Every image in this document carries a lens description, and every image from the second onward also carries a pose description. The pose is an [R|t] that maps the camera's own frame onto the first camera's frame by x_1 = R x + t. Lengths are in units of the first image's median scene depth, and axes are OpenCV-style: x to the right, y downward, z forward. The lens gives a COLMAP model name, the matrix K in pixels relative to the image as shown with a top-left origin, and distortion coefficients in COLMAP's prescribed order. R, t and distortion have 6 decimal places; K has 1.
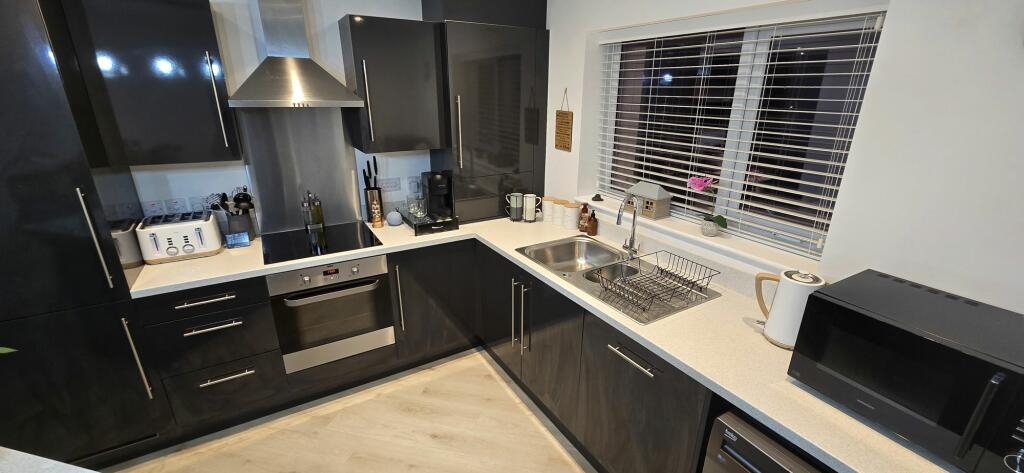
lens RADIAL K [[415.7, 0, 513.4], [0, 415.7, 239.1], [0, 0, 1]] dist [-0.002278, 0.000188]
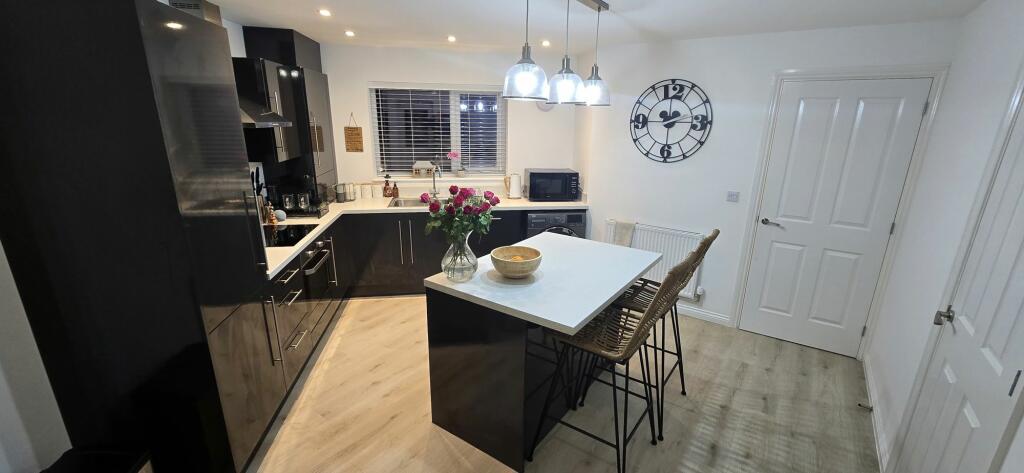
lens RADIAL K [[415.7, 0, 523.0], [0, 415.7, 240.7], [0, 0, 1]] dist [-0.002278, 0.000188]
pose [[0.365912, -0.265701, 0.891914, -1.295291], [0.299494, 0.941015, 0.157460, 0.049819], [-0.881142, 0.209506, 0.423905, -0.168797]]
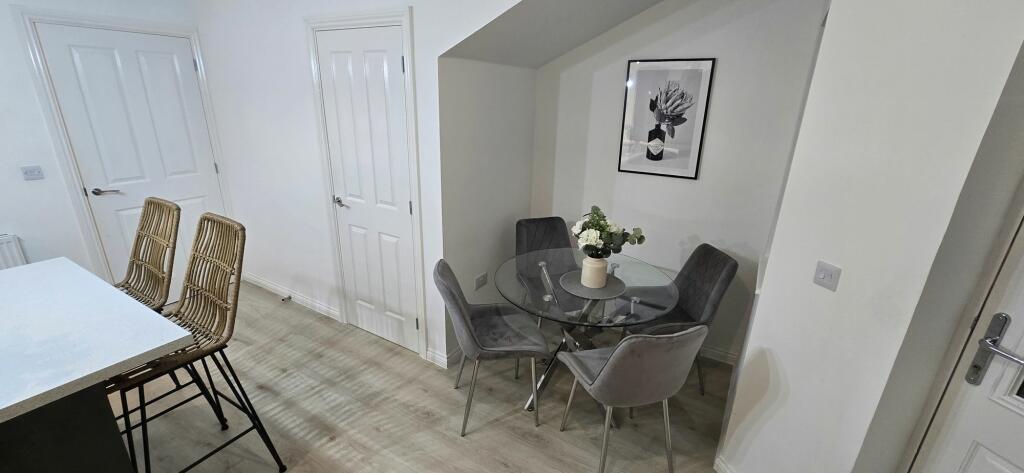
lens RADIAL K [[415.7, 0, 516.4], [0, 415.7, 239.1], [0, 0, 1]] dist [-0.002278, 0.000188]
pose [[-0.951817, -0.137475, 0.274125, -1.241878], [0.063650, 0.785862, 0.615118, -0.105923], [-0.299988, 0.602927, -0.739247, 0.306952]]
